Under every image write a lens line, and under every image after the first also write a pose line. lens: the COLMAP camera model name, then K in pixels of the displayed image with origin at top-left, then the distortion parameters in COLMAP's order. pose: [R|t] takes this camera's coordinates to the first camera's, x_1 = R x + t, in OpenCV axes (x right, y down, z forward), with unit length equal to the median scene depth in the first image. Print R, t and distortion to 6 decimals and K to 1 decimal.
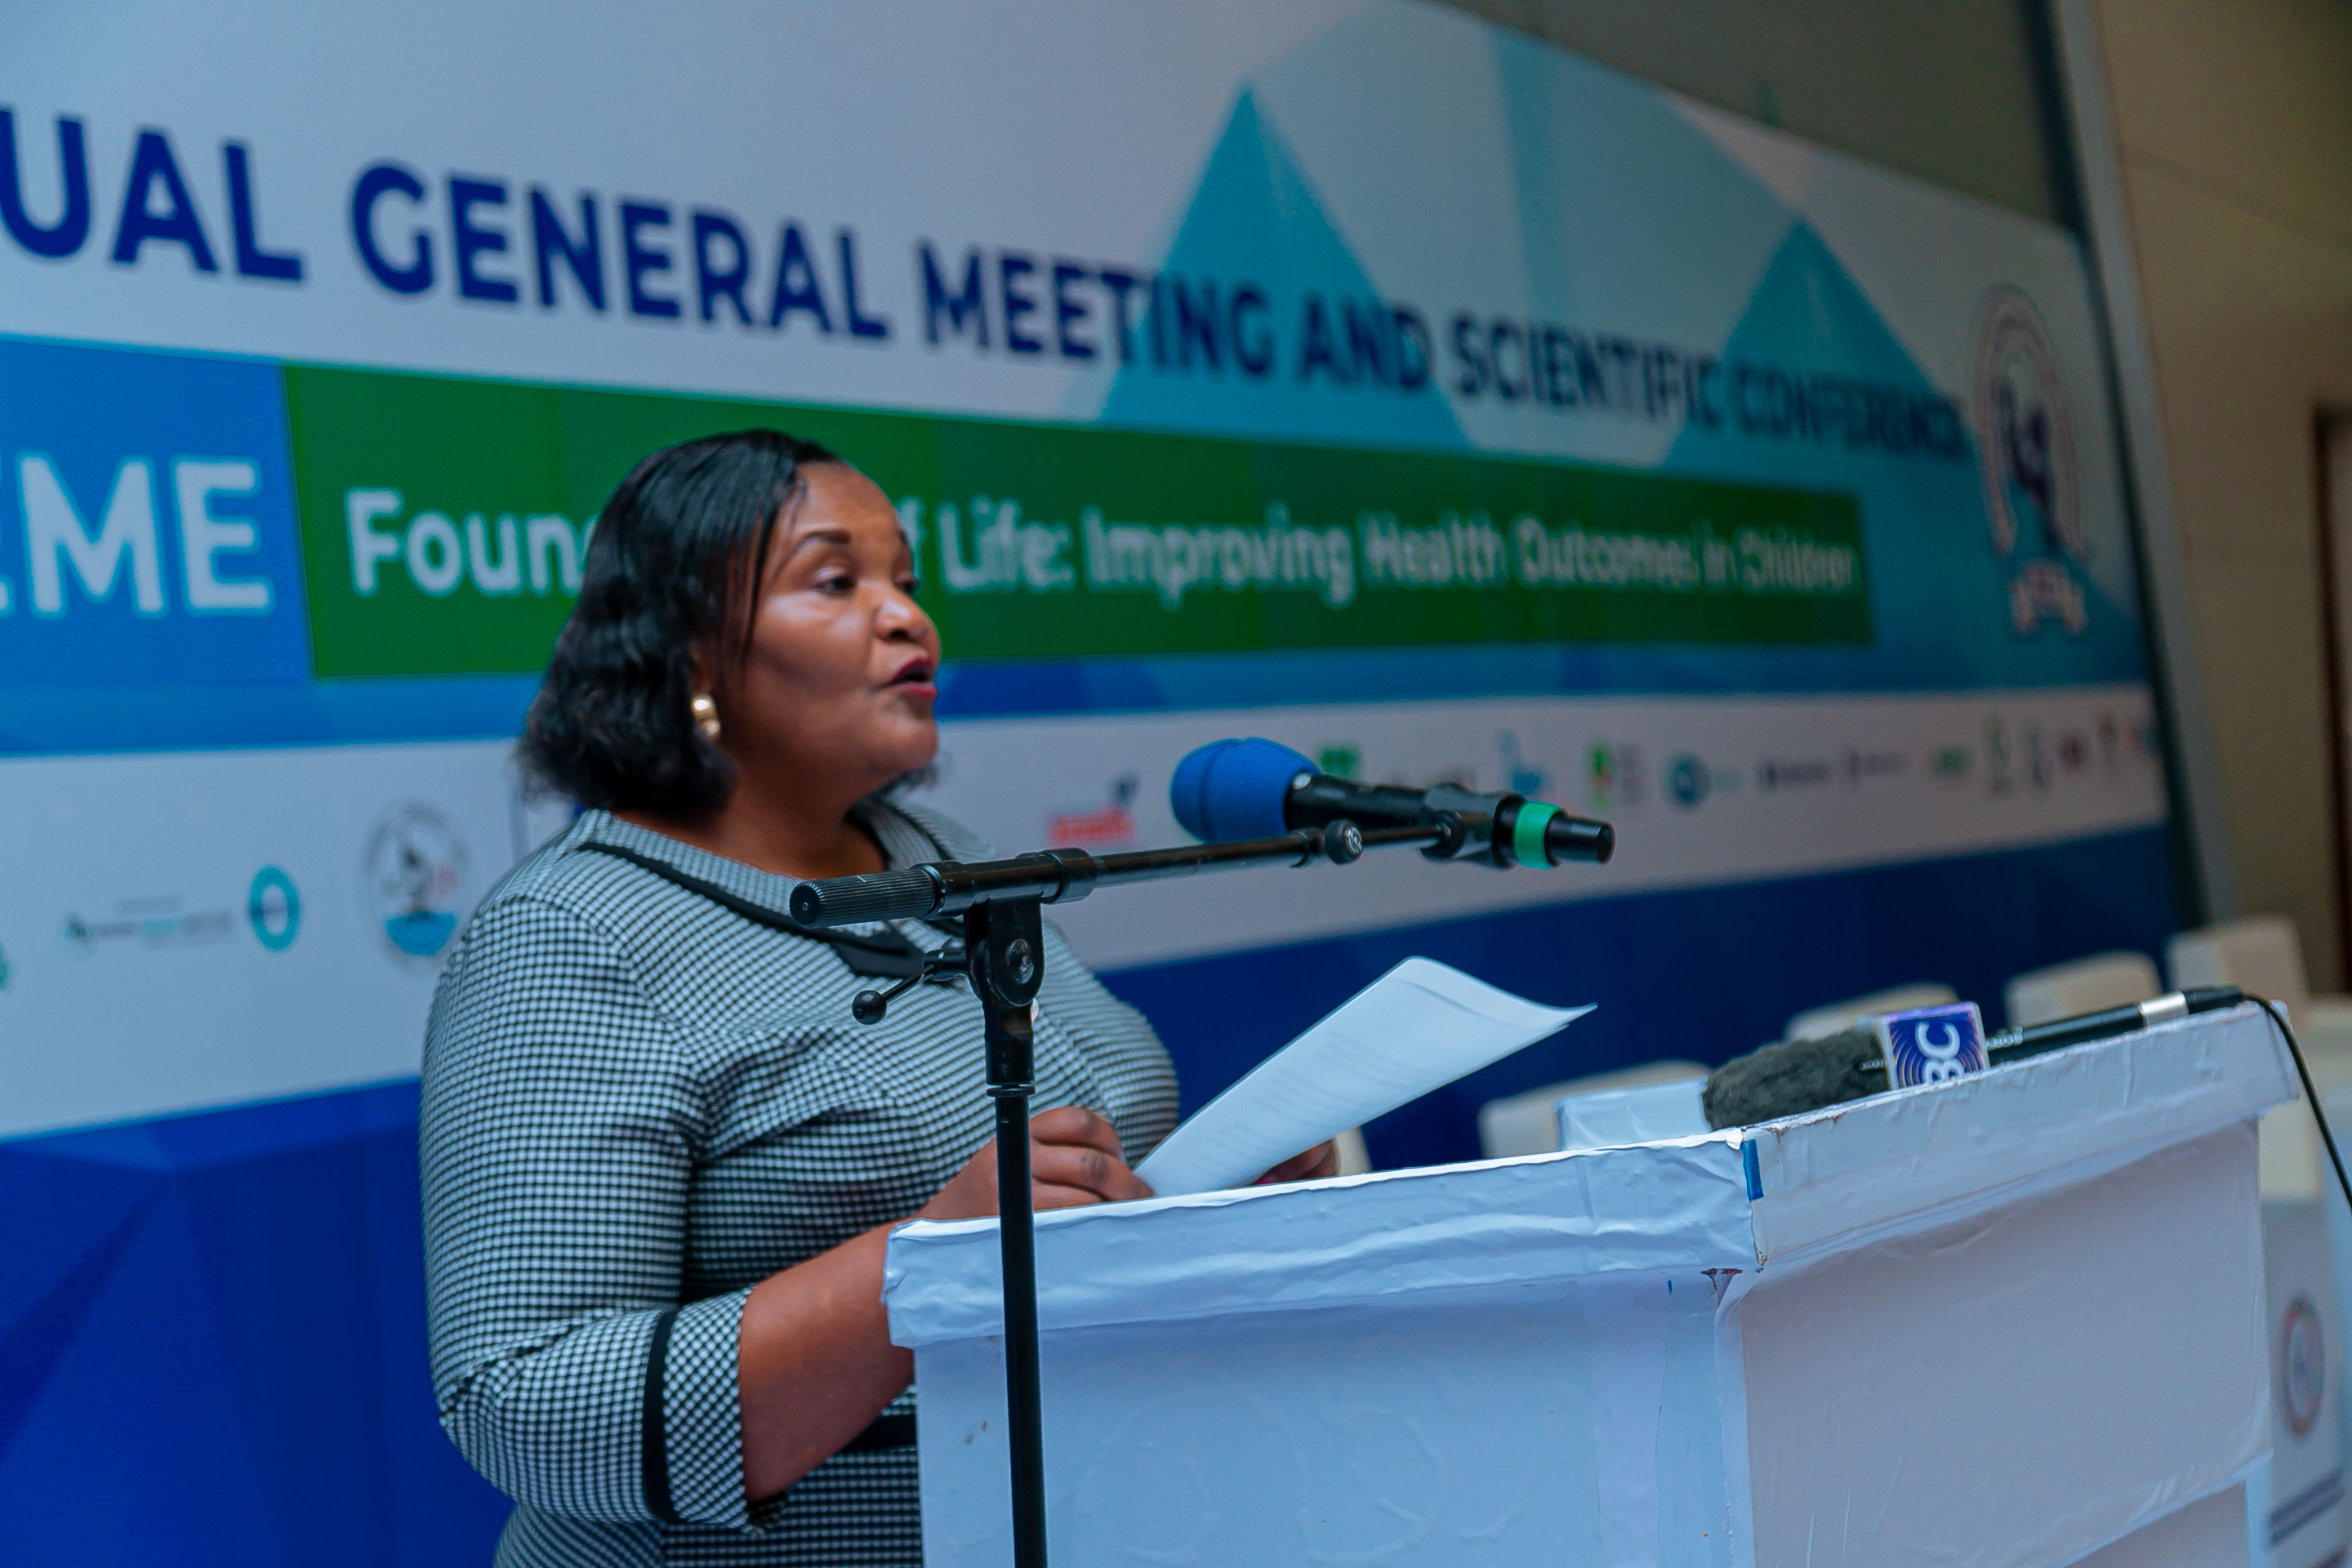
lens RADIAL K [[3788.2, 0, 1139.4], [0, 3788.2, 798.9], [0, 0, 1]] dist [0.035013, 0.000000]
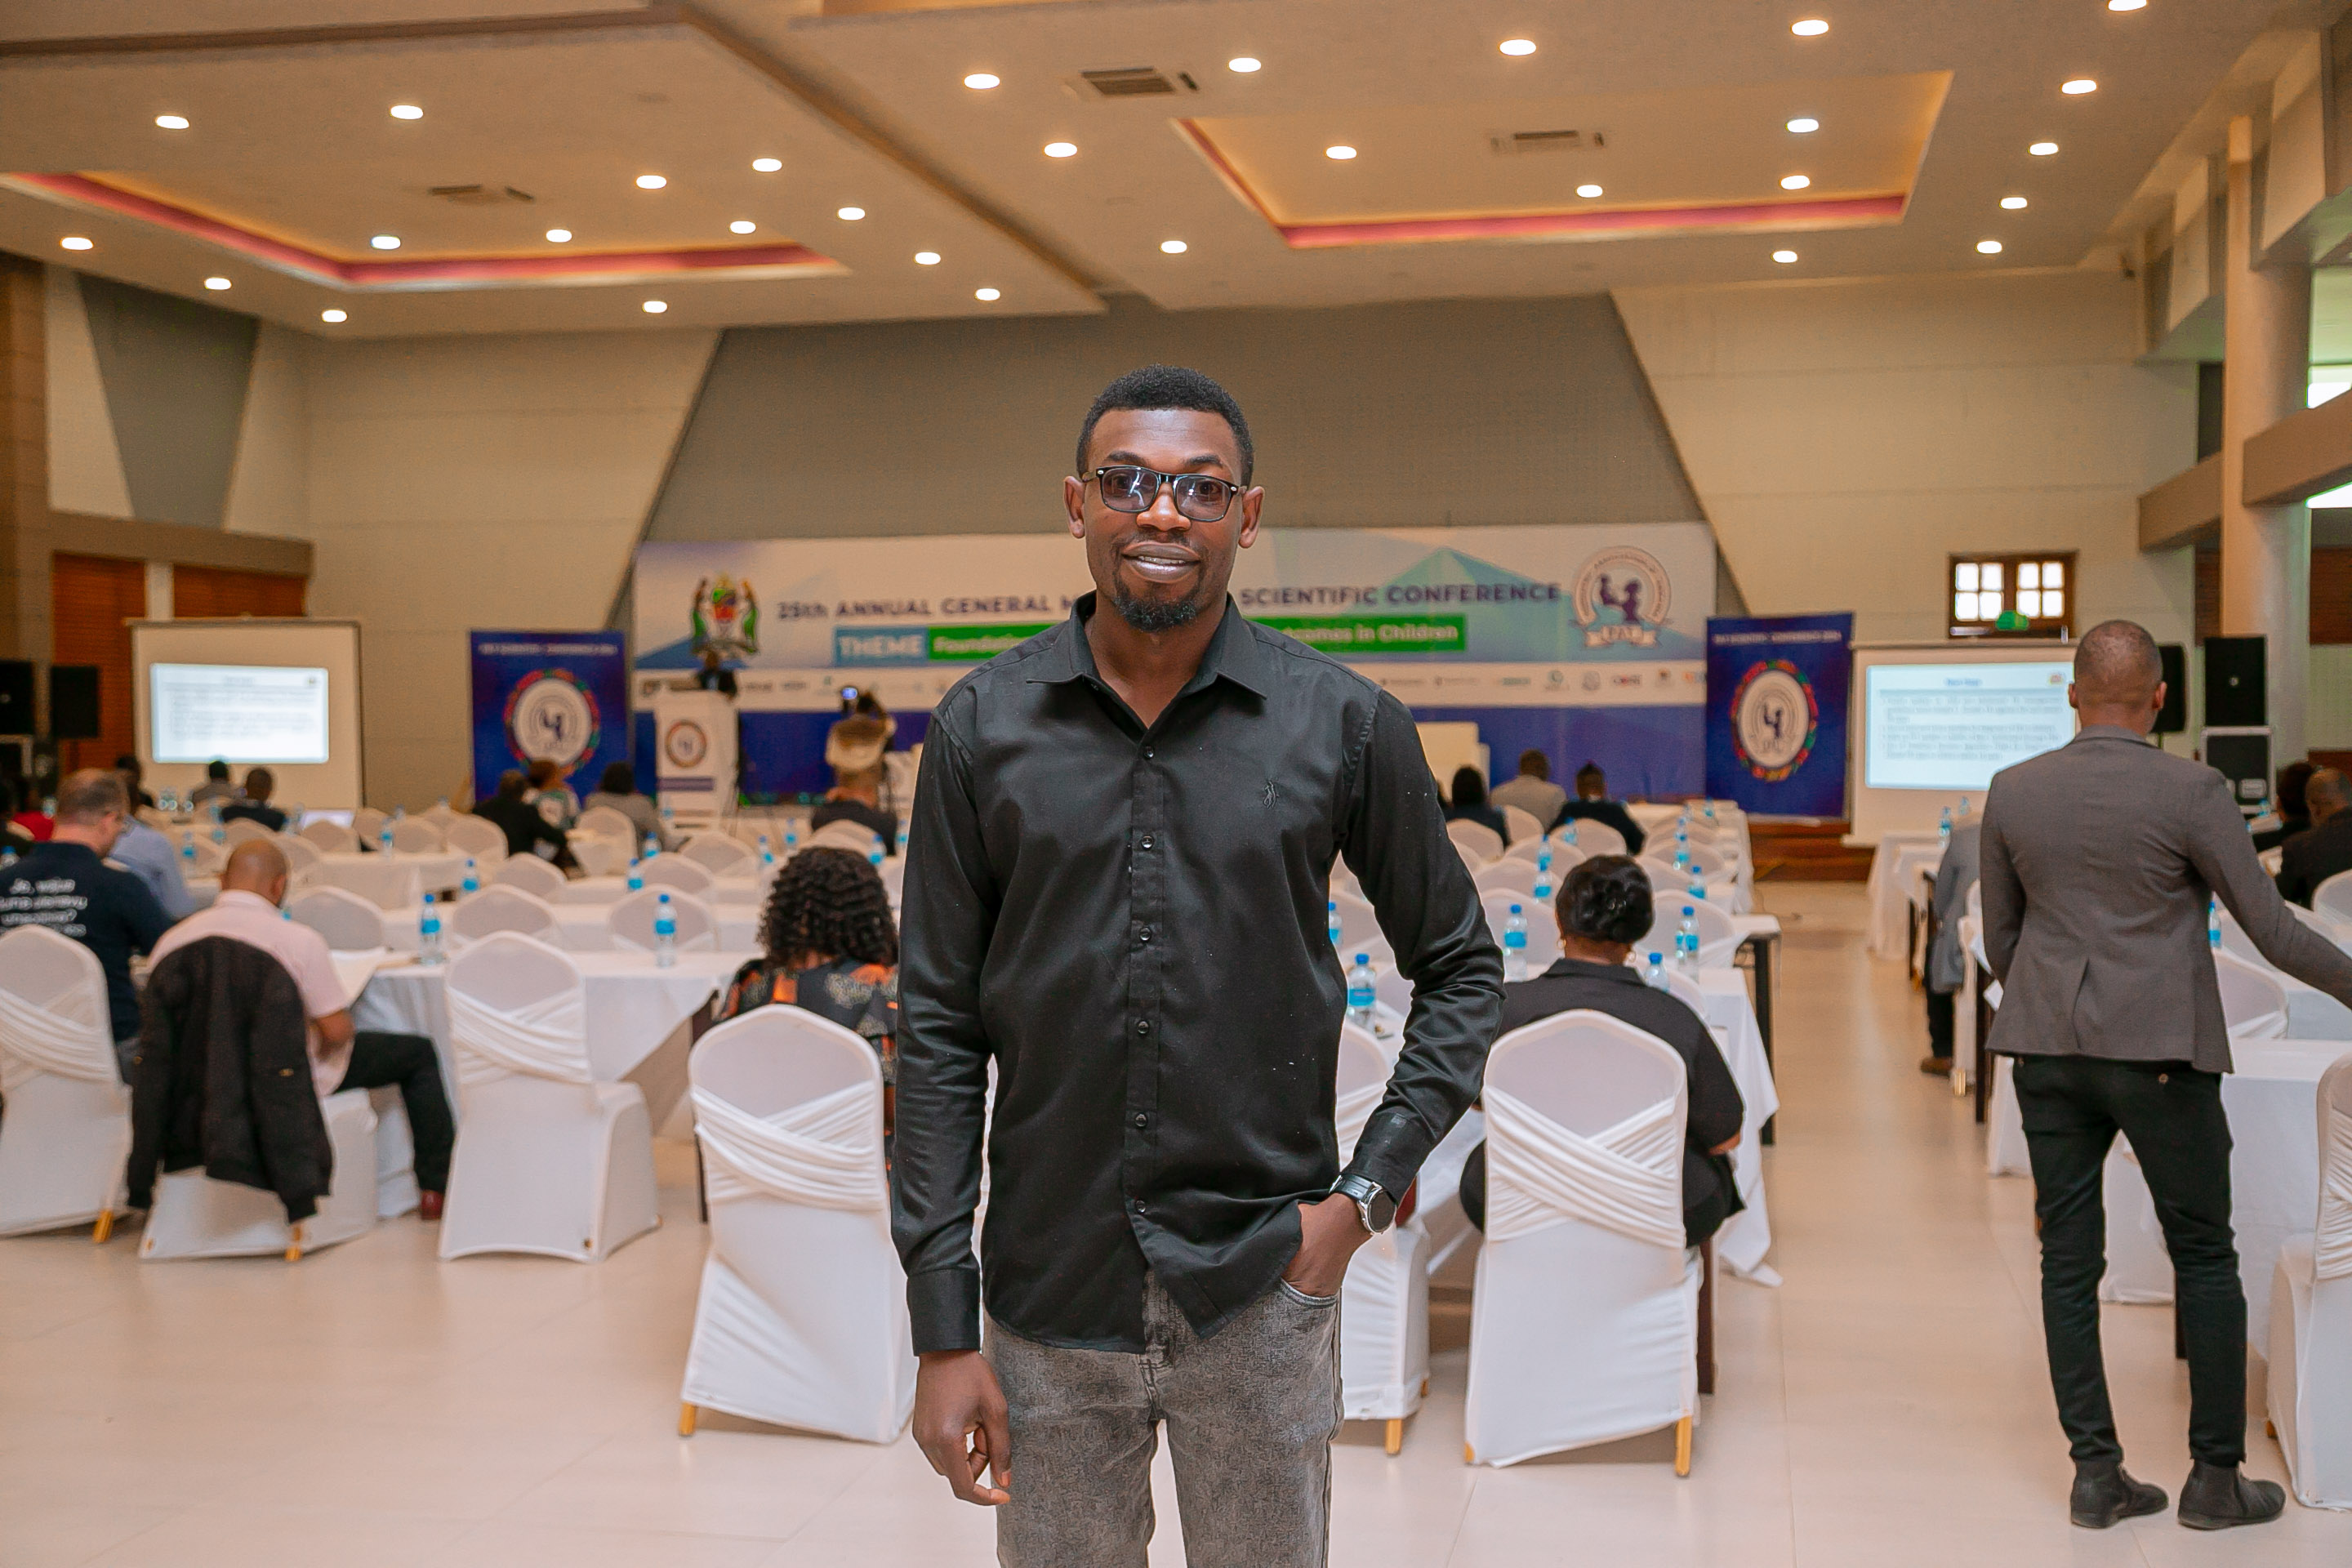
lens RADIAL K [[2667.0, 0, 1180.6], [0, 2667.0, 785.4], [0, 0, 1]] dist [0.077425, 0.000000]
pose [[0.306372, 0.086654, -0.947960, 5.427307], [-0.017496, 0.996192, 0.085408, -0.263358], [0.951751, -0.009581, 0.306721, -0.316657]]
